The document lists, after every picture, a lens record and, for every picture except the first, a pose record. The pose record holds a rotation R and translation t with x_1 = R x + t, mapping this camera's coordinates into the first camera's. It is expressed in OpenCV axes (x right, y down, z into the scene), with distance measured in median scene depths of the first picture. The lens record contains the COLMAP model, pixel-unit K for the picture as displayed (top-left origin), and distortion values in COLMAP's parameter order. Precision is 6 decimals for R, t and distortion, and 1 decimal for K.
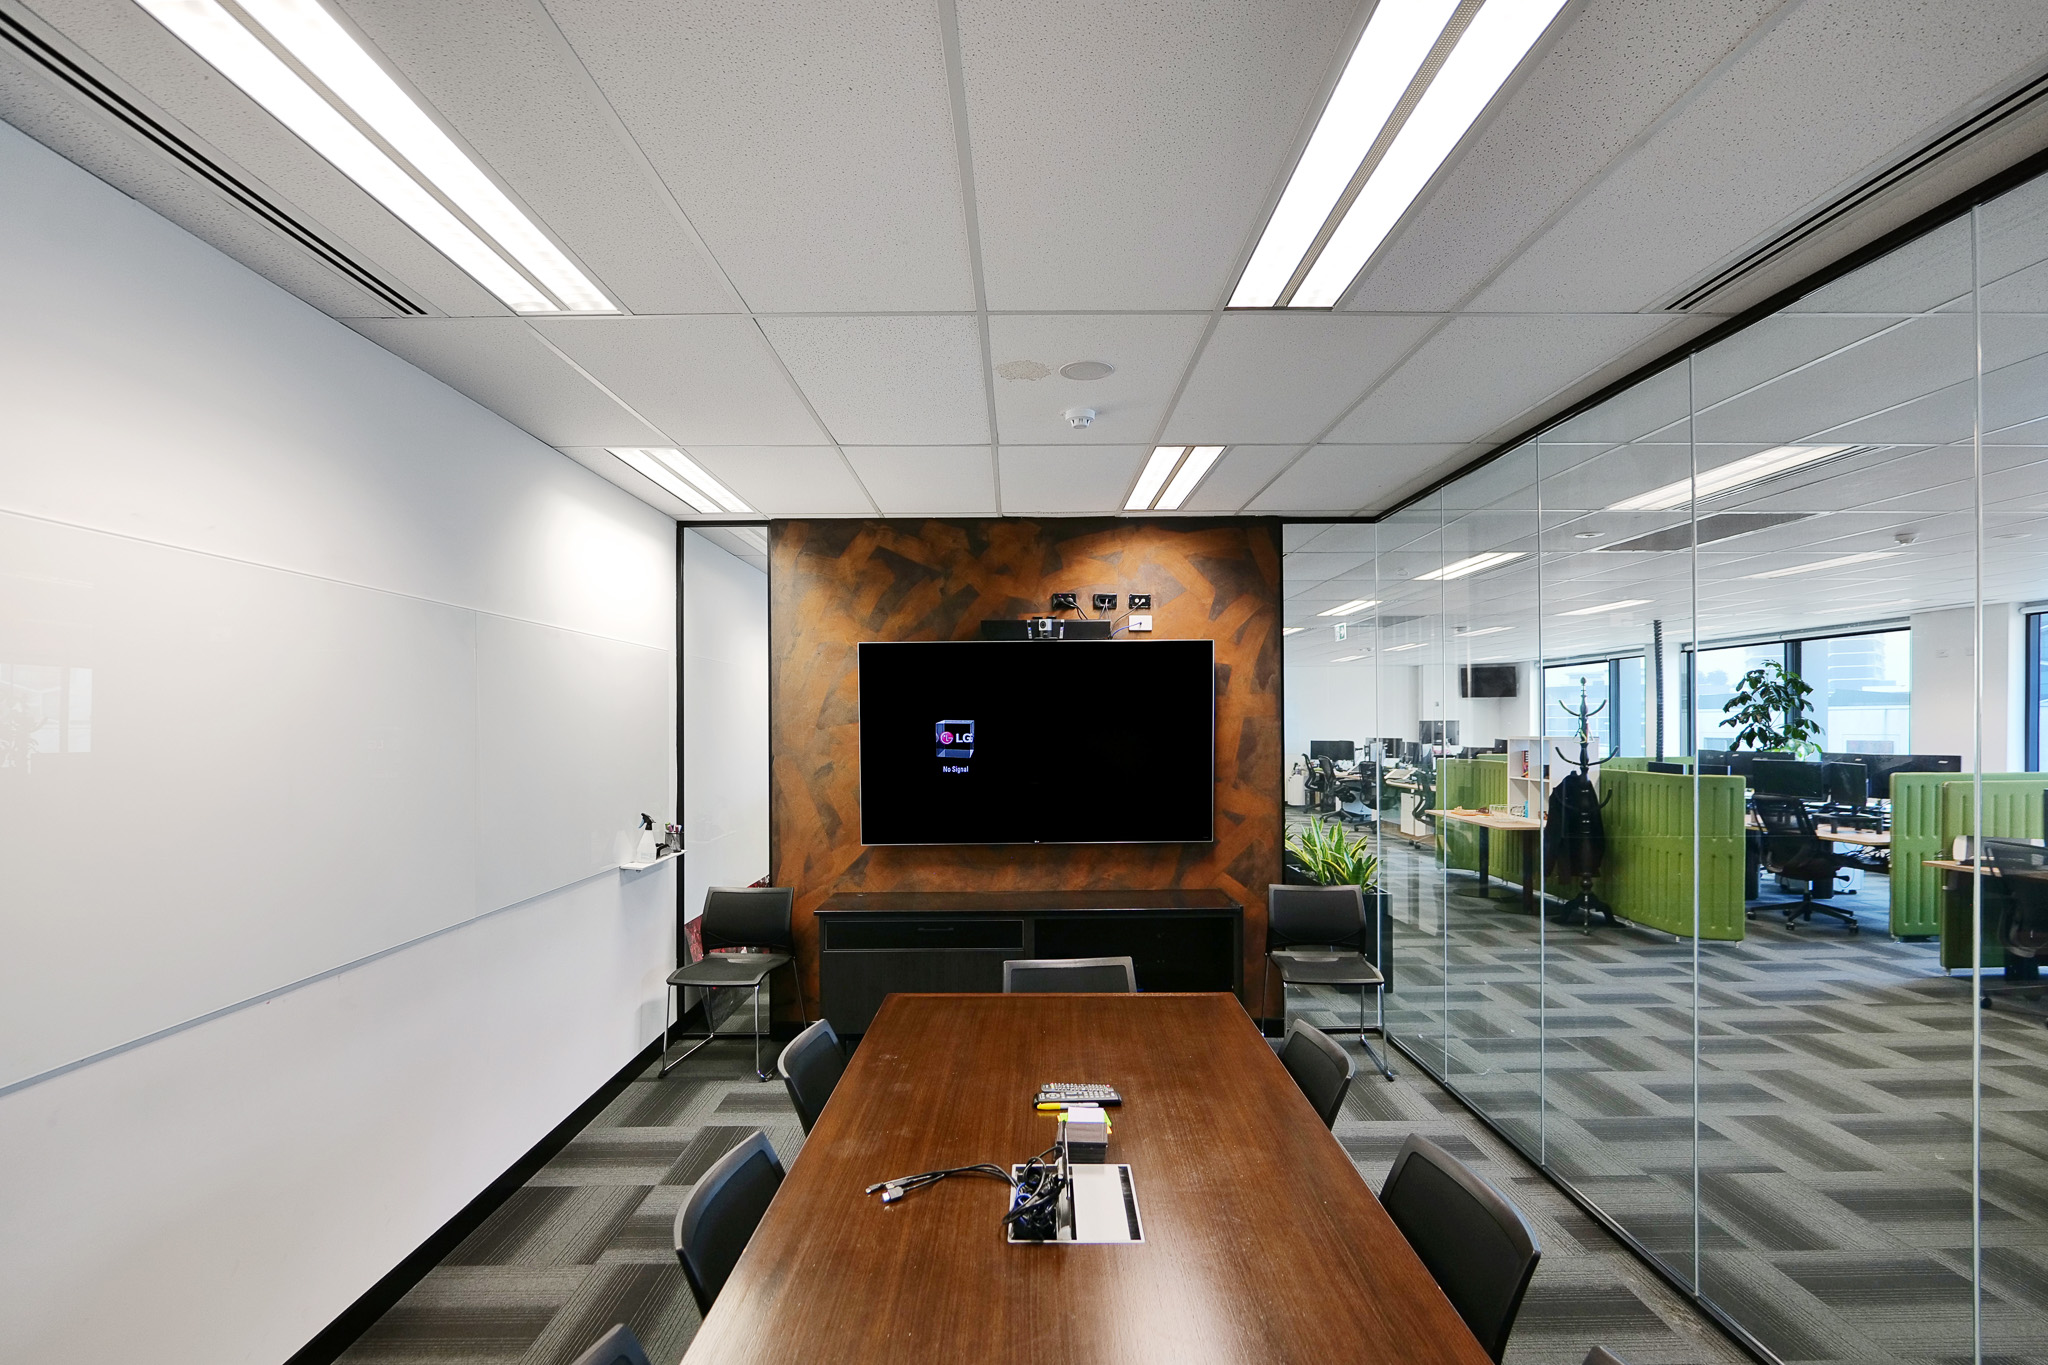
lens RADIAL K [[971.6, 0, 1017.1], [0, 971.6, 737.4], [0, 0, 1]] dist [0.002741, 0.000557]
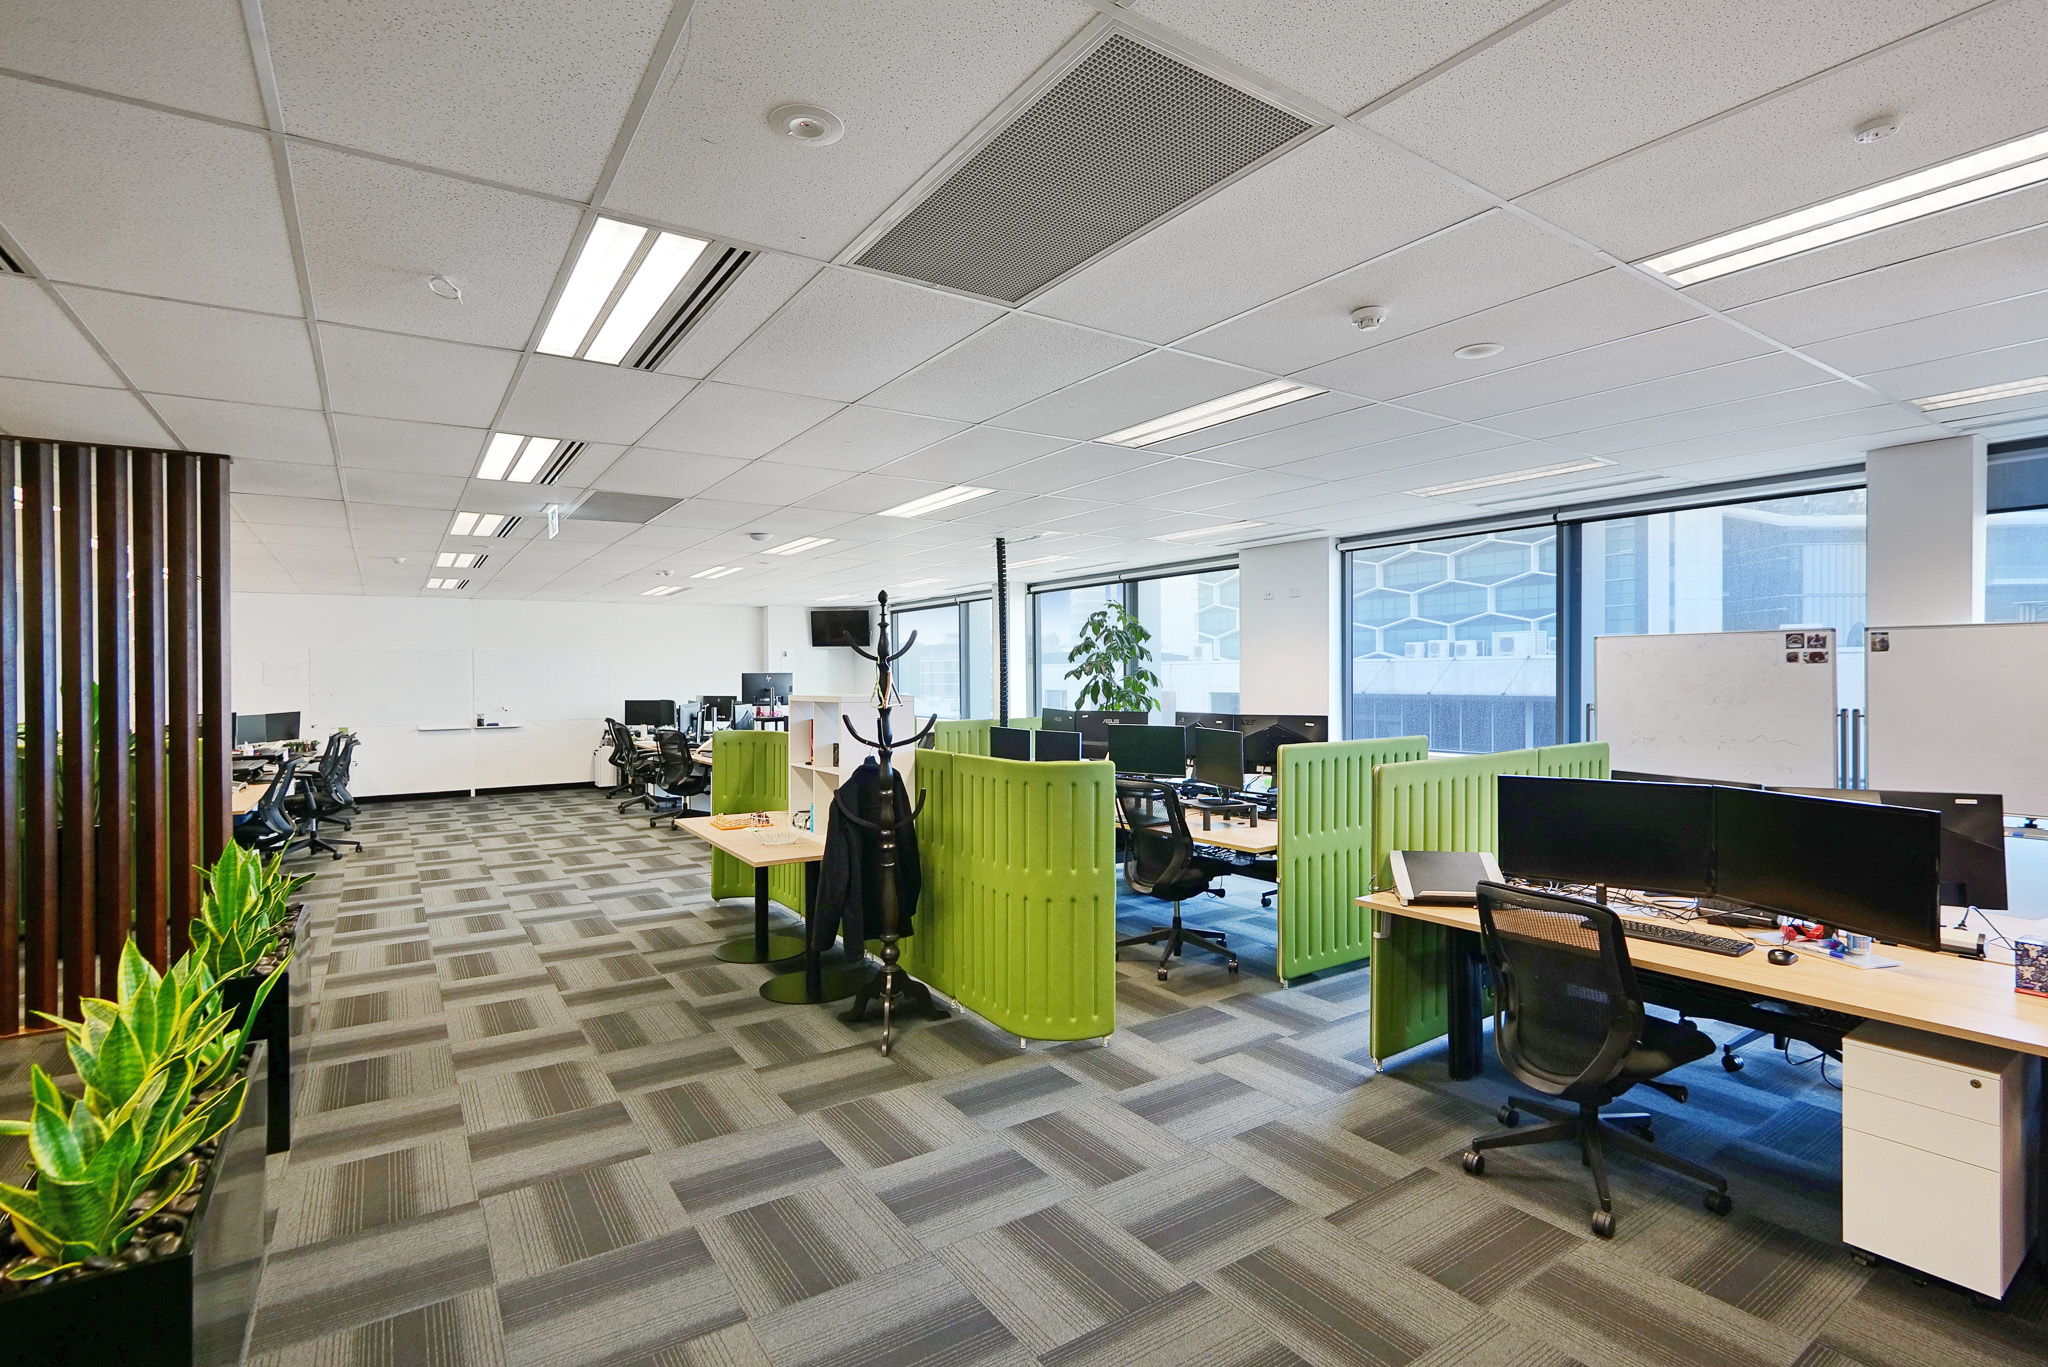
lens RADIAL K [[981.0, 0, 1014.6], [0, 981.0, 688.4], [0, 0, 1]] dist [-0.012350, 0.000619]
pose [[0.833533, -0.008434, 0.552405, 0.238783], [0.011237, 0.999935, -0.001688, -0.002513], [-0.552355, 0.007614, 0.833574, 0.347567]]
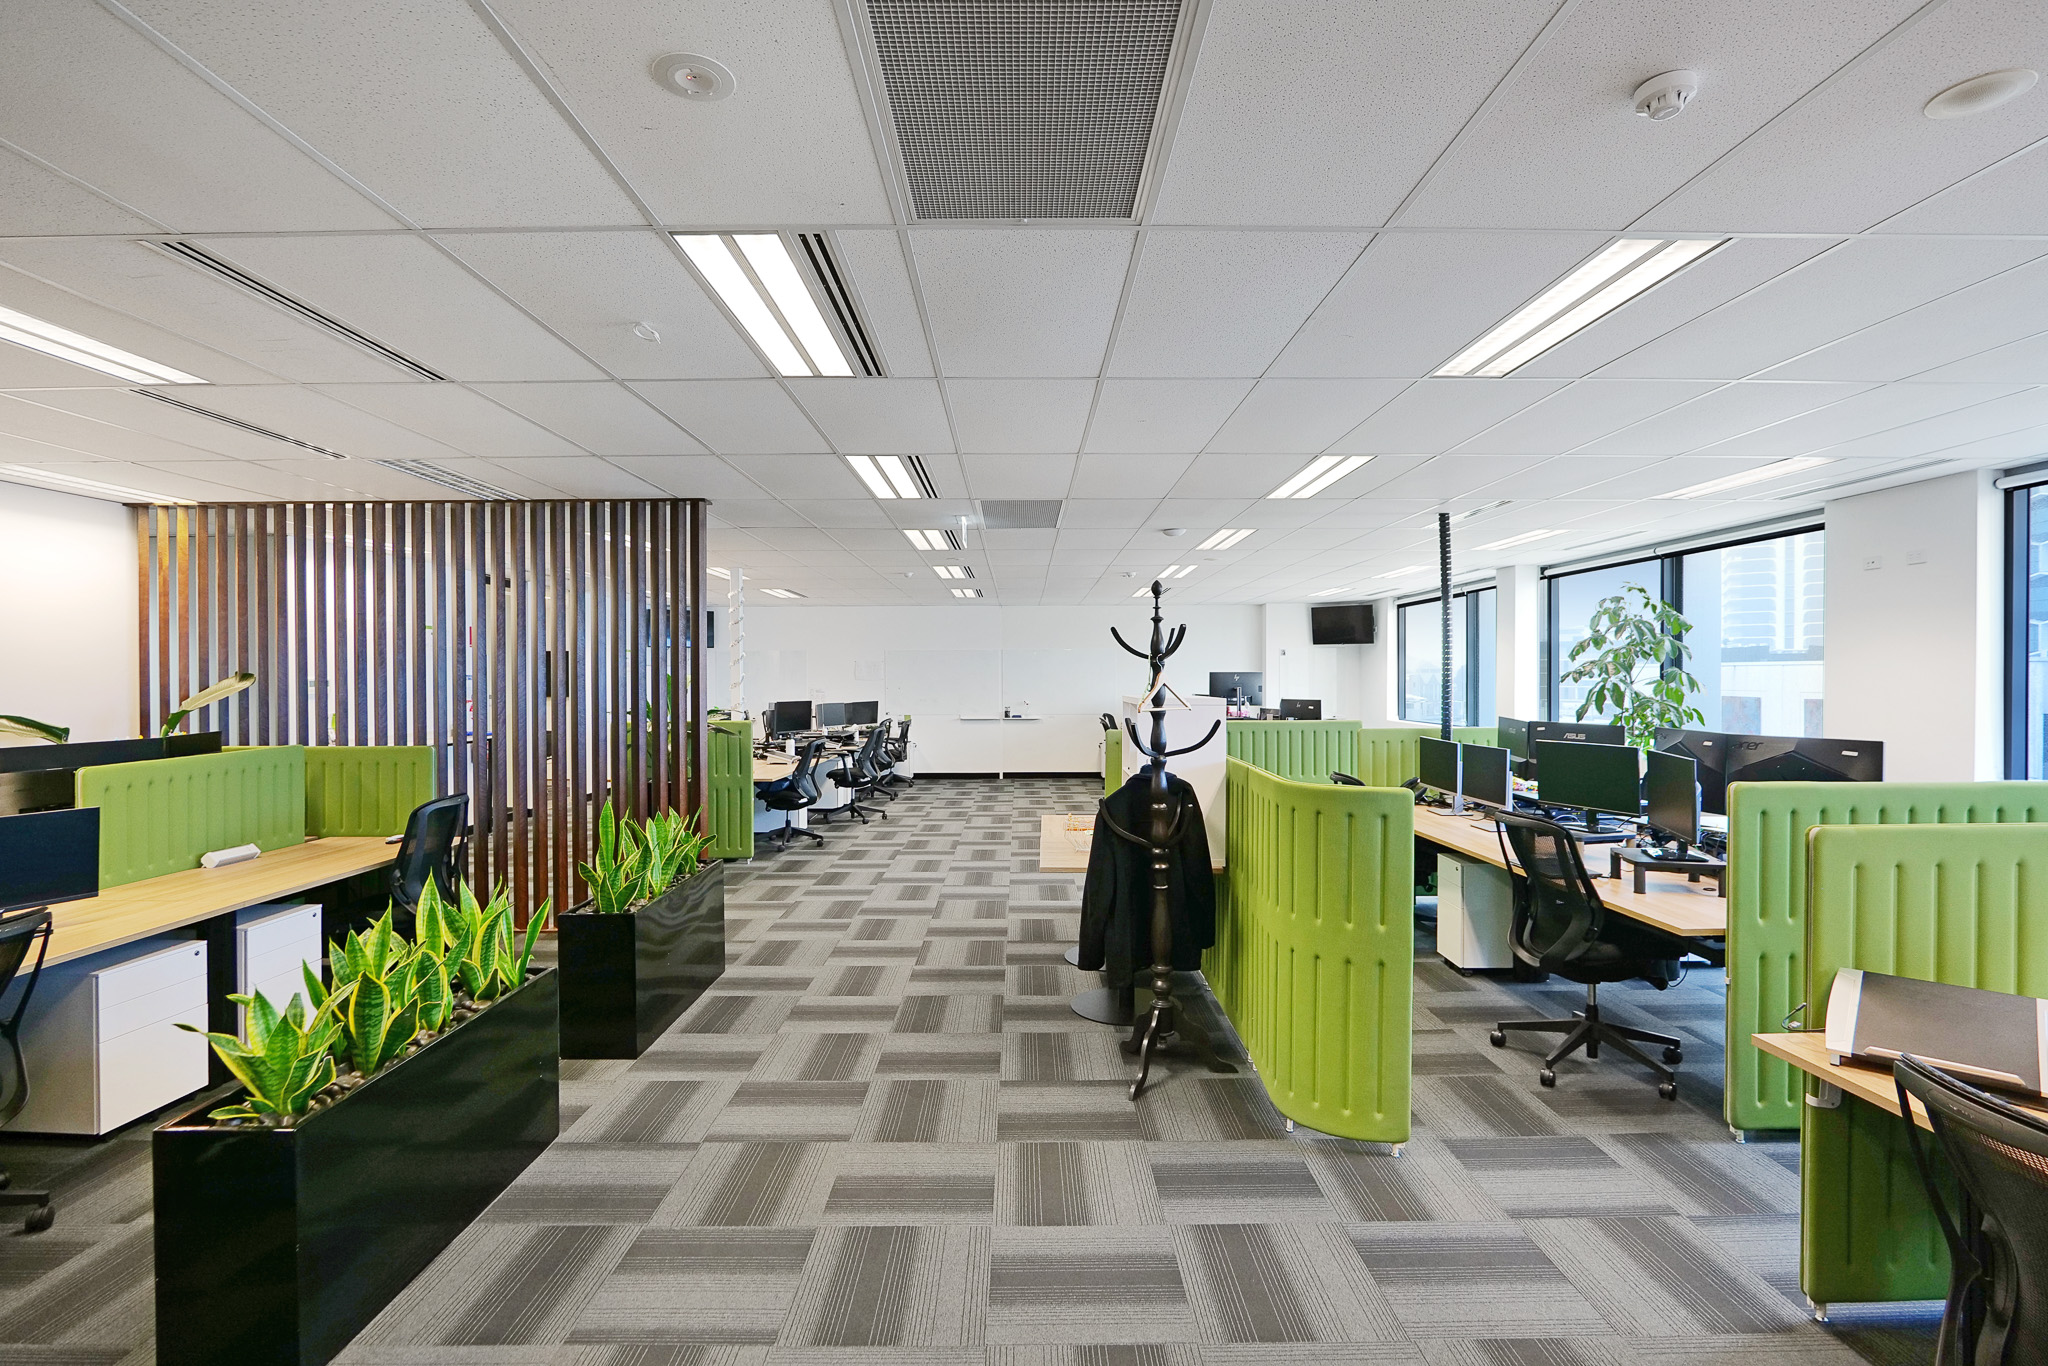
lens RADIAL K [[971.2, 0, 1024.0], [0, 971.2, 683.0], [0, 0, 1]] dist [-0.011554, 0.000829]
pose [[0.999974, 0.005460, 0.004678, 0.368364], [-0.005425, 0.999957, -0.007466, -0.003555], [-0.004719, 0.007441, 0.999961, 0.354974]]
